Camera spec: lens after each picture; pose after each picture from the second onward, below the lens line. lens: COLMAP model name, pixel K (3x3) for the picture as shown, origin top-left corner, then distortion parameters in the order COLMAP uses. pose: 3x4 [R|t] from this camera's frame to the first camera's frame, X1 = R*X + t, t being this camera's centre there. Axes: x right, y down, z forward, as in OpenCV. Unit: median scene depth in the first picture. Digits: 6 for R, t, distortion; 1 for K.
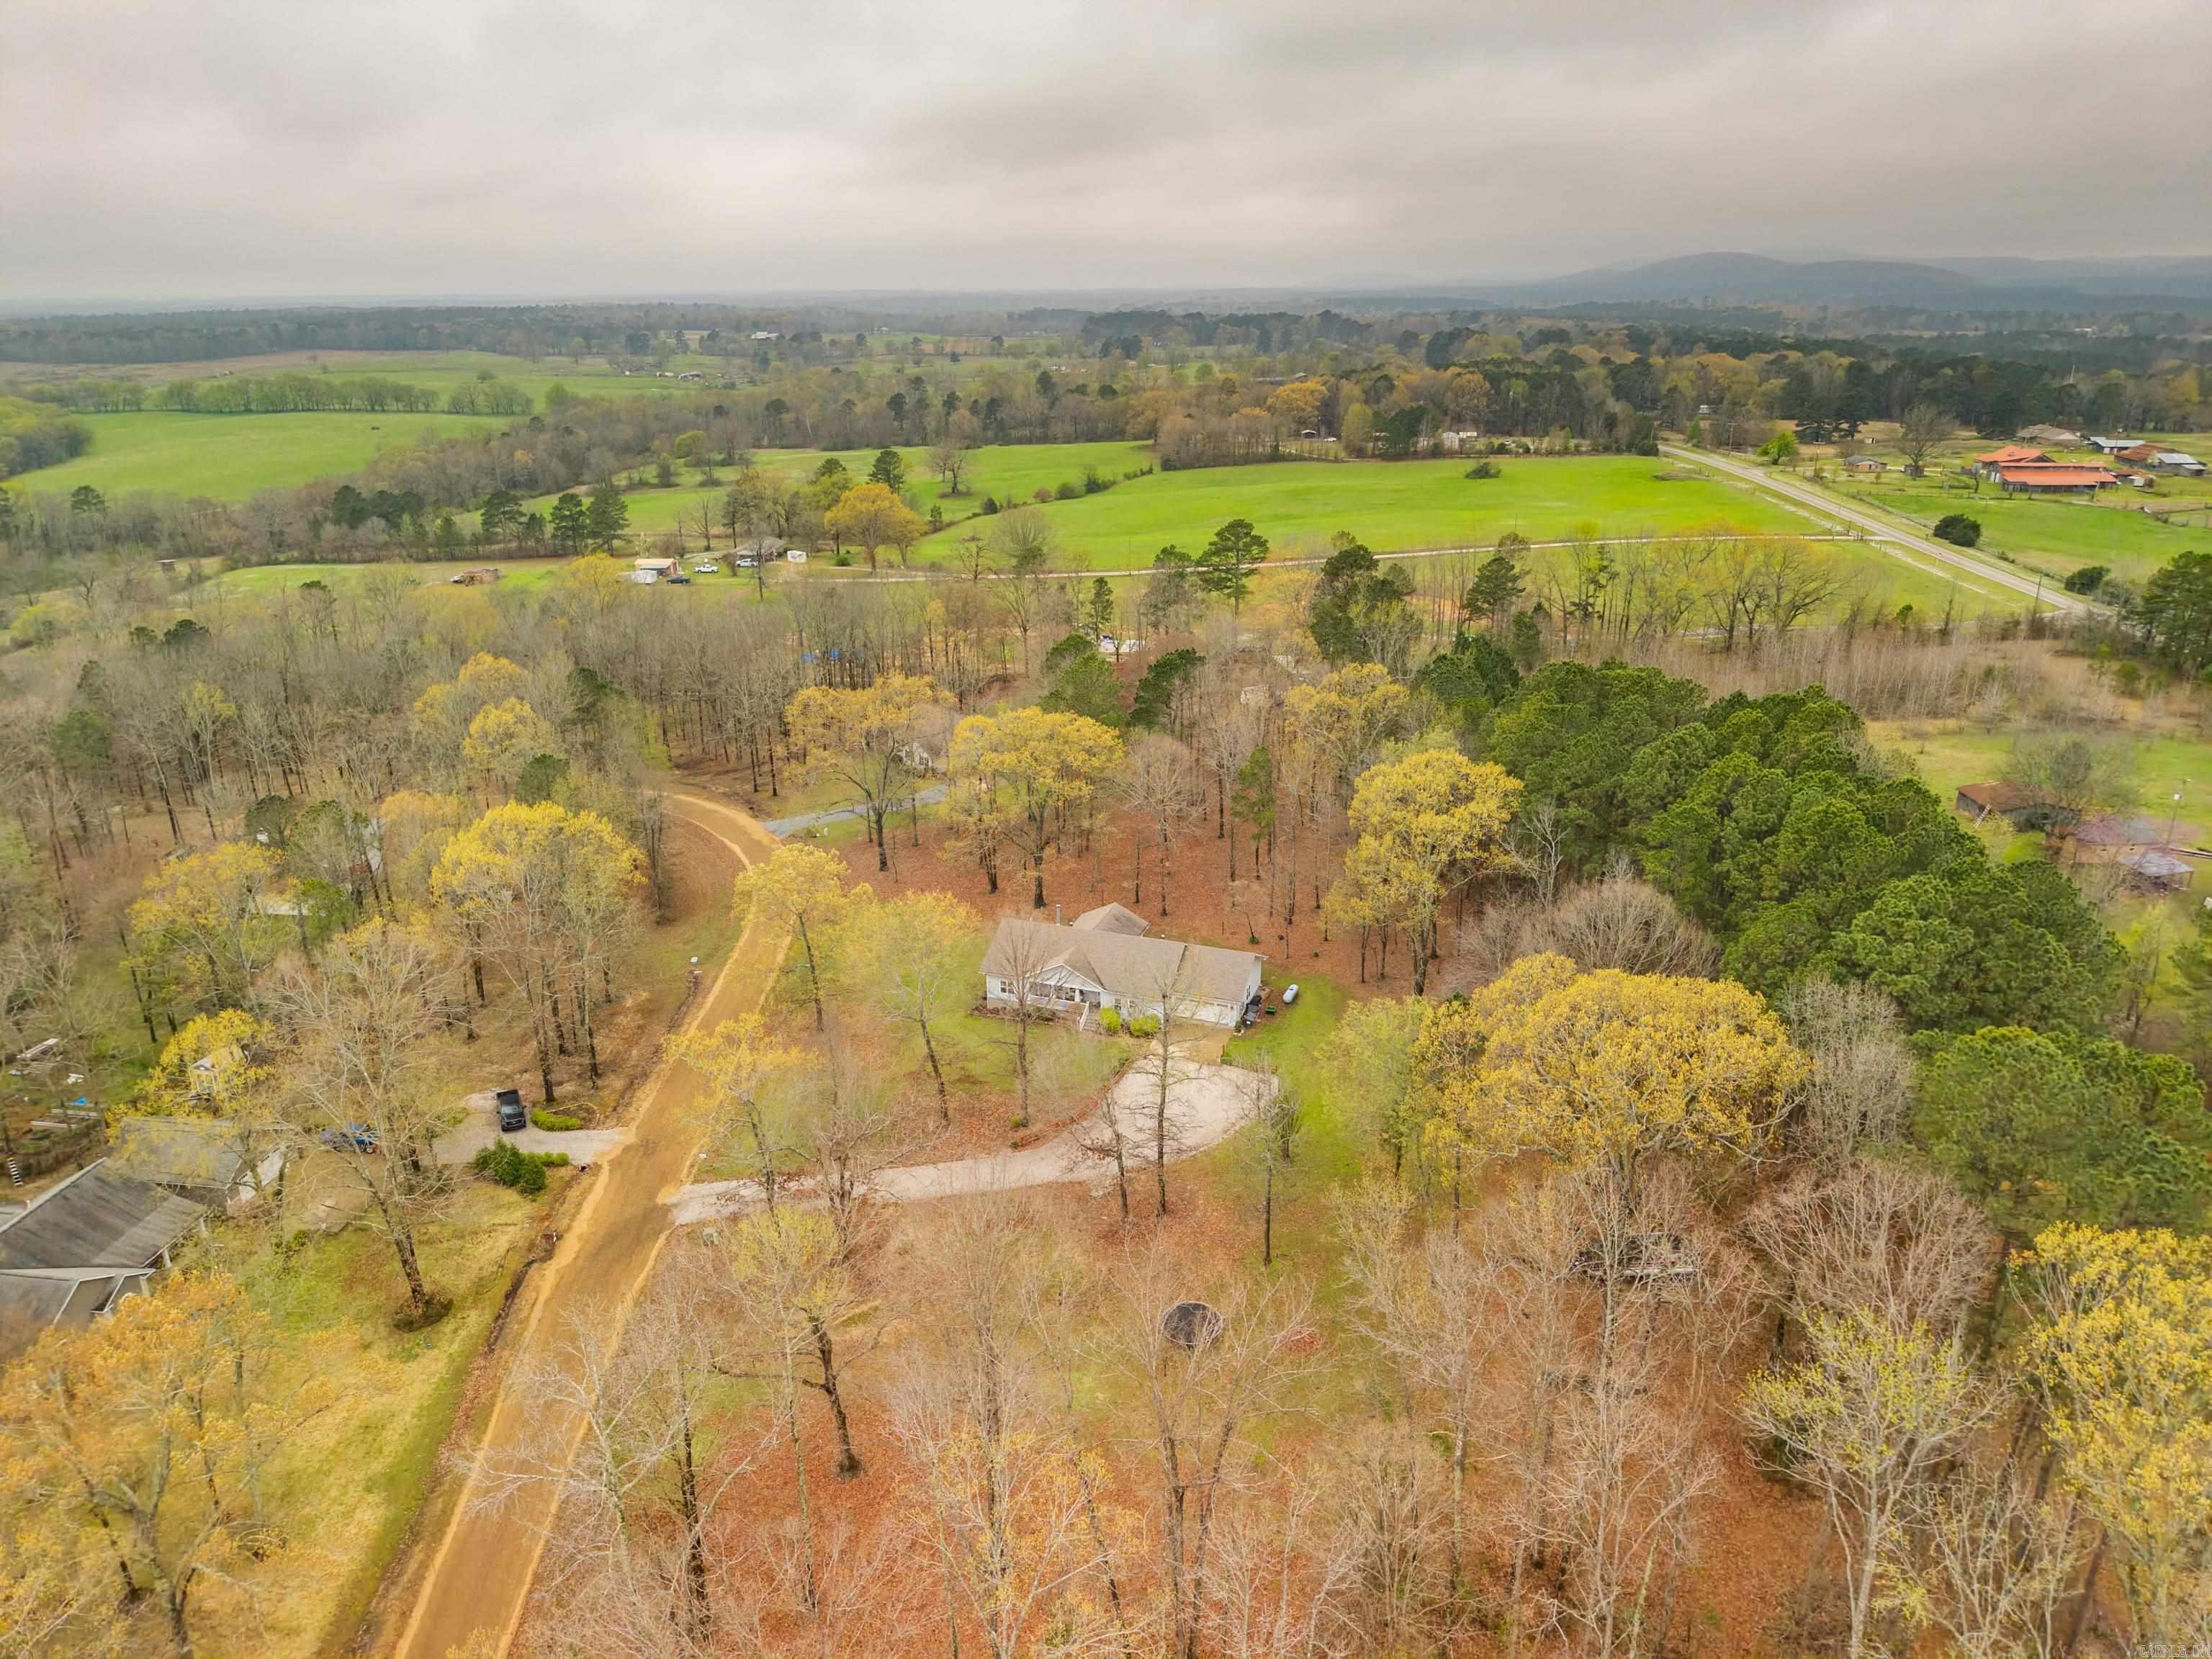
lens RADIAL K [[1499.3, 0, 1106.0], [0, 1499.3, 829.5], [0, 0, 1]] dist [0.012617, -0.006862]
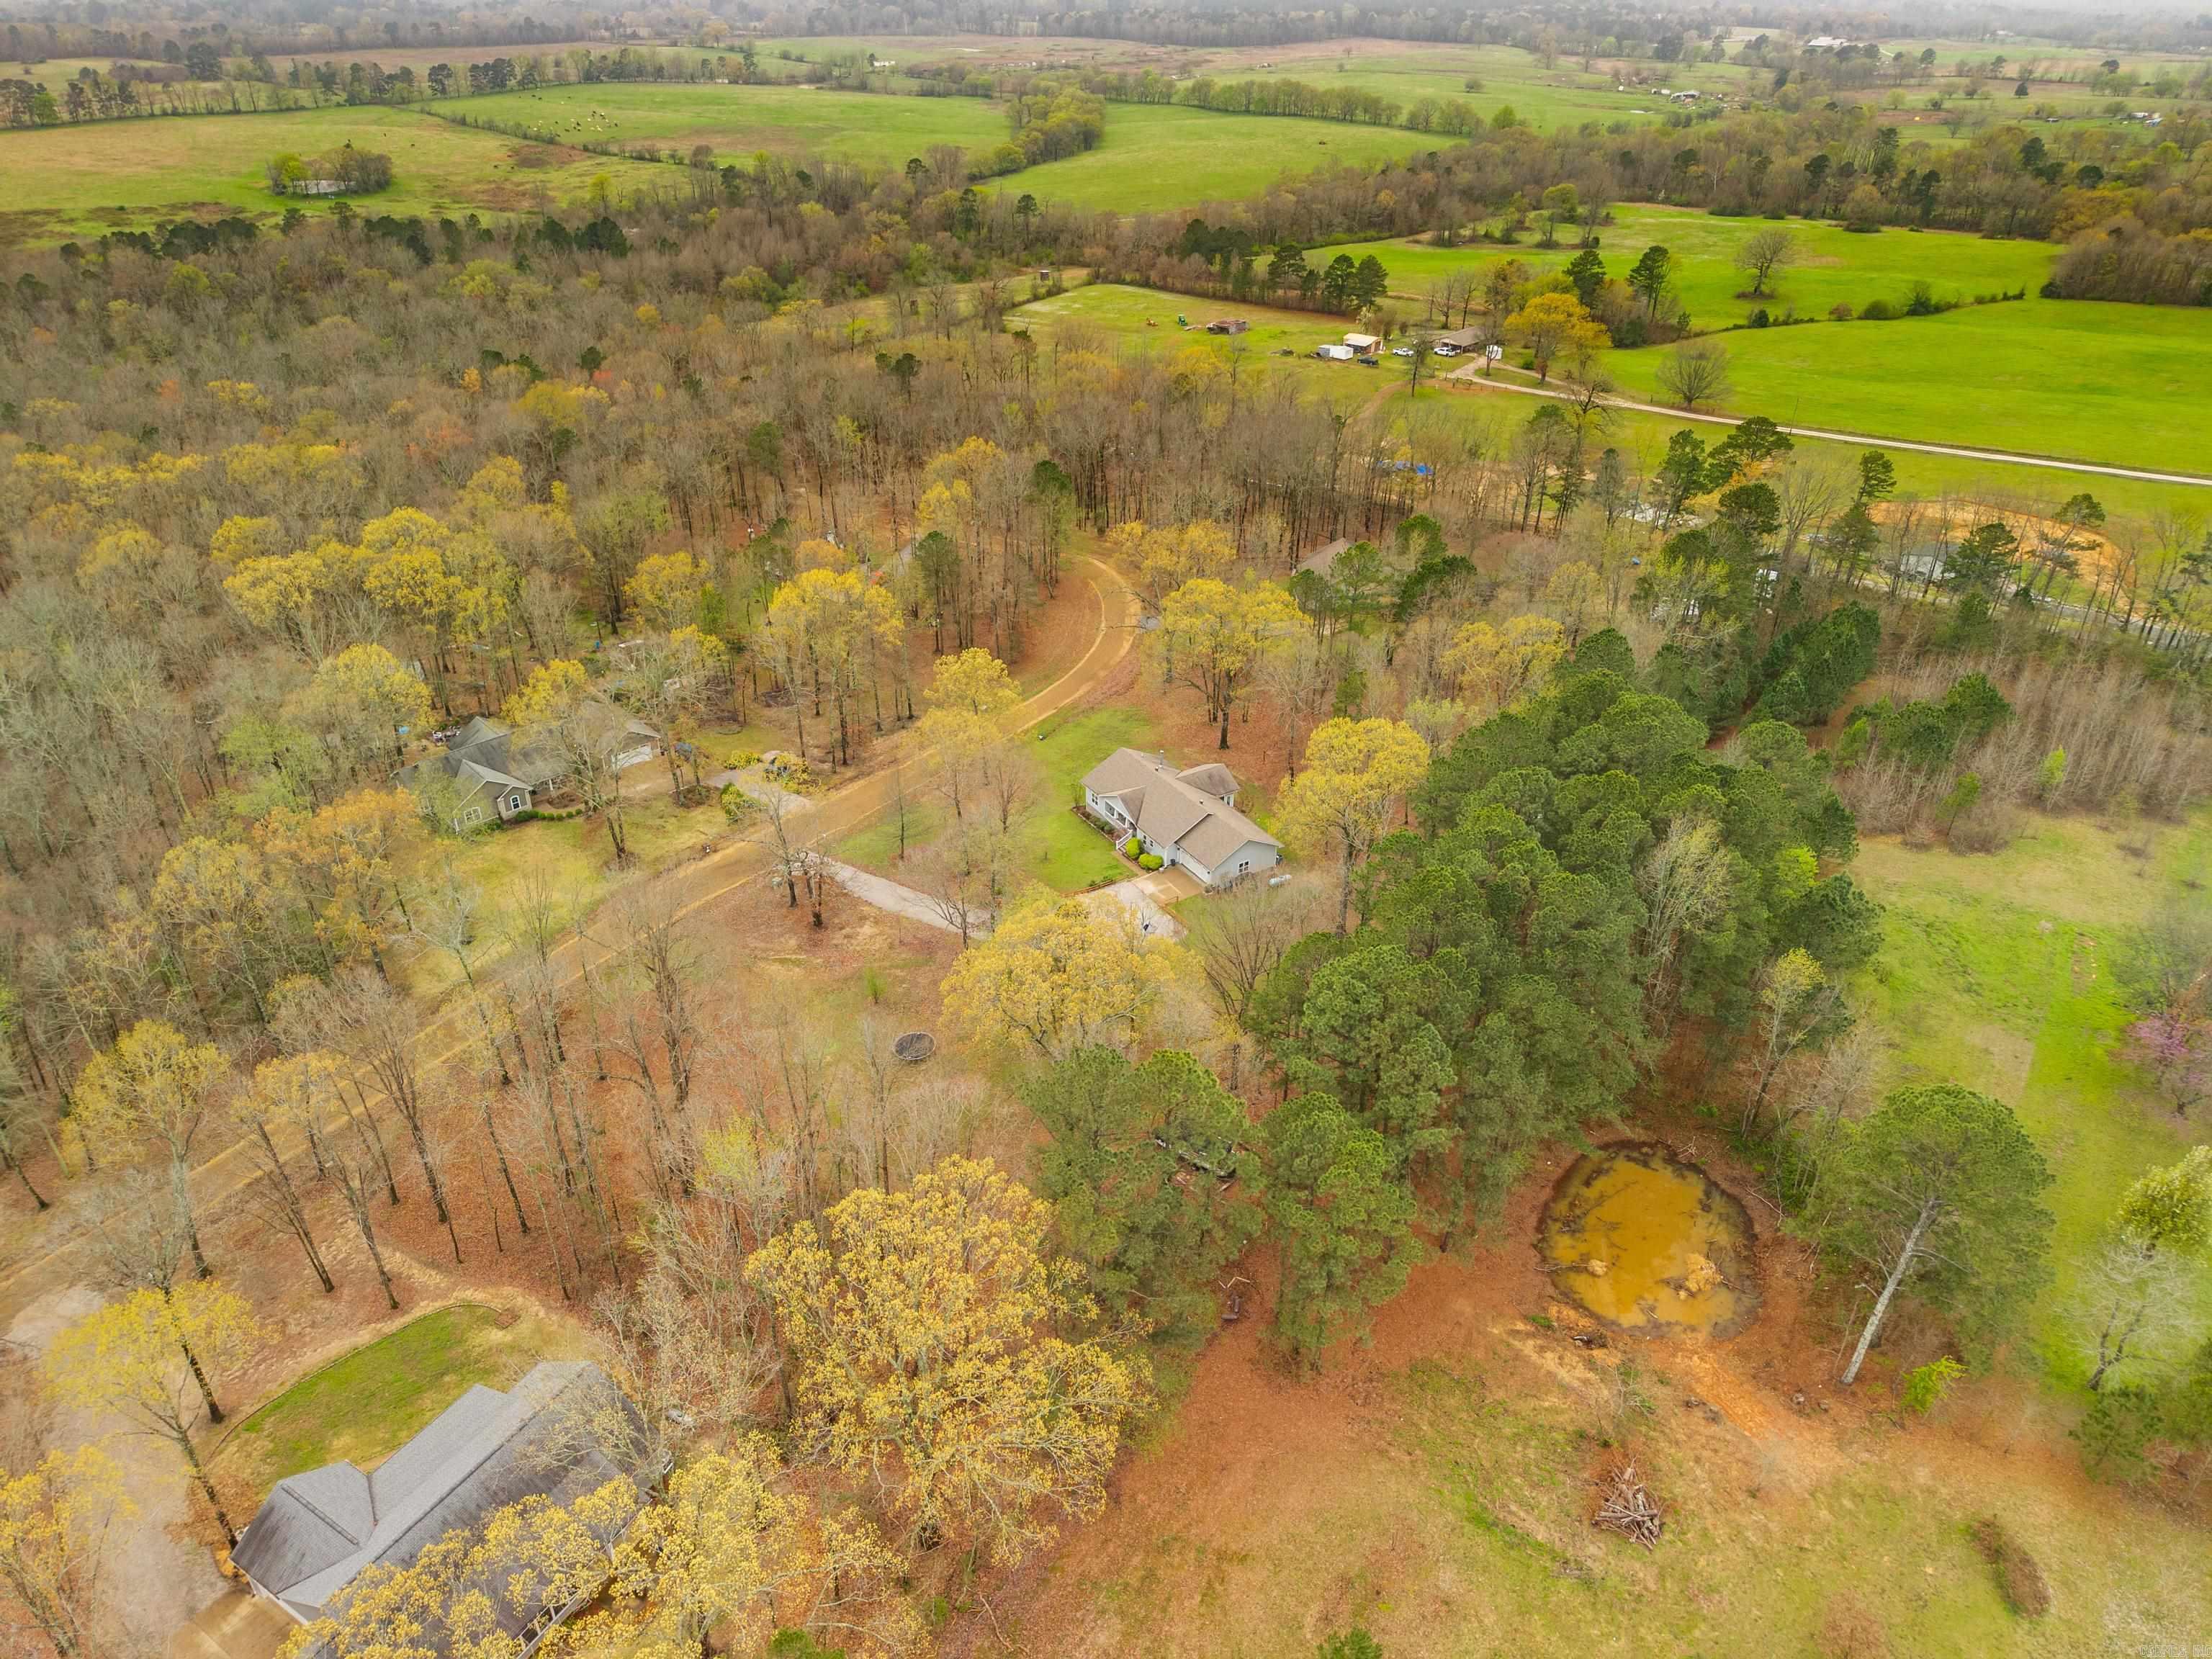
lens RADIAL K [[1499.3, 0, 1106.0], [0, 1499.3, 829.5], [0, 0, 1]] dist [0.012617, -0.006862]
pose [[0.795694, 0.319577, -0.514531, 0.162883], [-0.223022, 0.944382, 0.241669, -0.048471], [0.563146, -0.077543, 0.822711, -0.010538]]
